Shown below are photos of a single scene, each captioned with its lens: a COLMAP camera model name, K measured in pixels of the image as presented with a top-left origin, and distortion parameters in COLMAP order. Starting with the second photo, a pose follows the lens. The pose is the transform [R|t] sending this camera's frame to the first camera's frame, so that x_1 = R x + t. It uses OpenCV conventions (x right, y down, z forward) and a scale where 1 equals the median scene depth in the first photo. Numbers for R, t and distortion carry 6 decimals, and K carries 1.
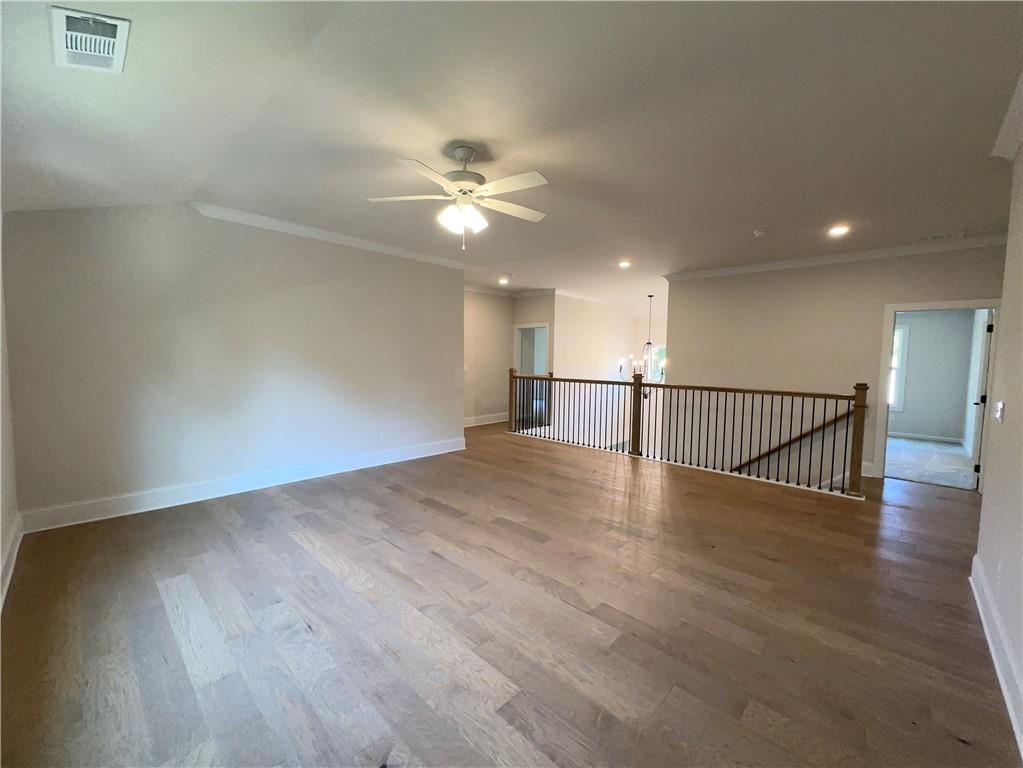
lens RADIAL K [[411.3, 0, 511.5], [0, 411.3, 384.0], [0, 0, 1]] dist [-0.000839, -0.000106]
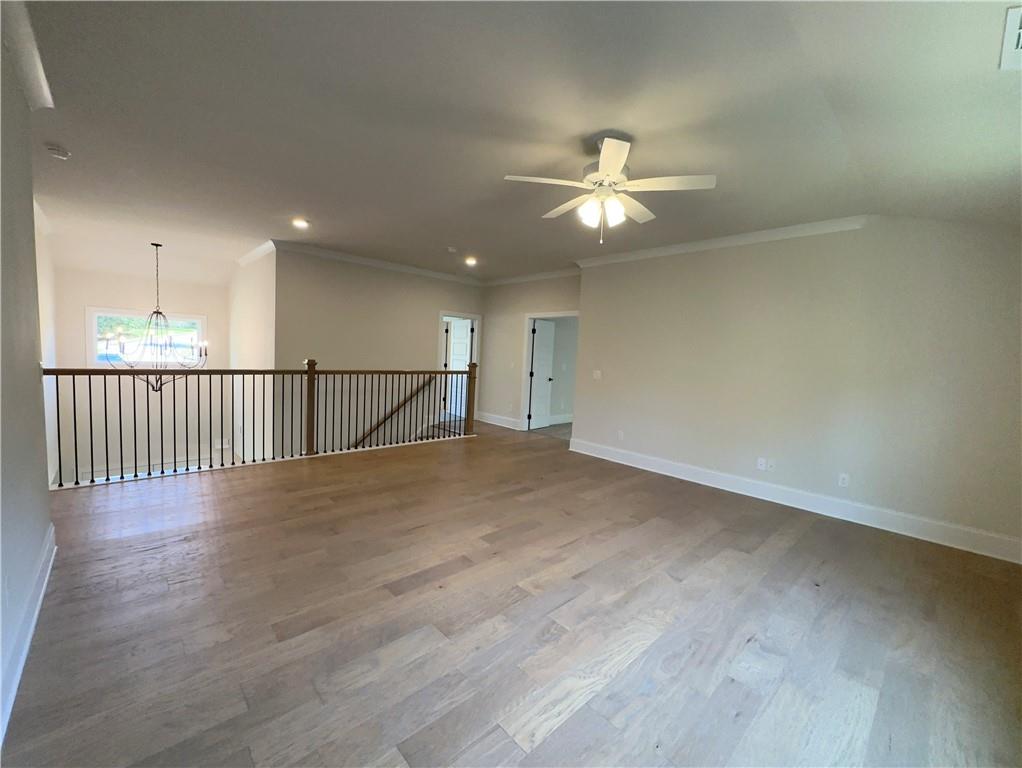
lens RADIAL K [[418.2, 0, 511.0], [0, 418.2, 384.0], [0, 0, 1]] dist [-0.000211, 0.000082]
pose [[0.061356, -0.087470, 0.994276, -0.791492], [0.020550, 0.996052, 0.086358, -0.060903], [-0.997904, 0.015134, 0.062911, 0.809245]]
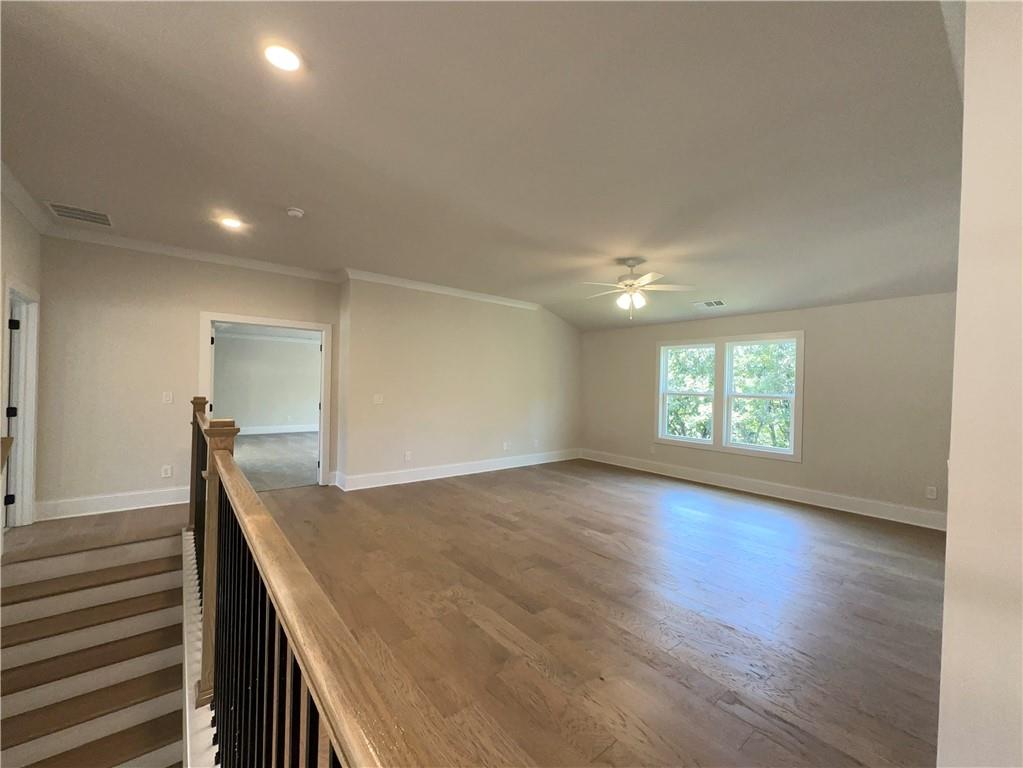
lens RADIAL K [[411.3, 0, 511.5], [0, 411.3, 384.0], [0, 0, 1]] dist [-0.000839, -0.000106]
pose [[-0.989518, -0.038206, 0.139261, 0.081492], [-0.028925, 0.997261, 0.068068, -0.115882], [-0.141480, 0.063327, -0.987914, 1.896155]]
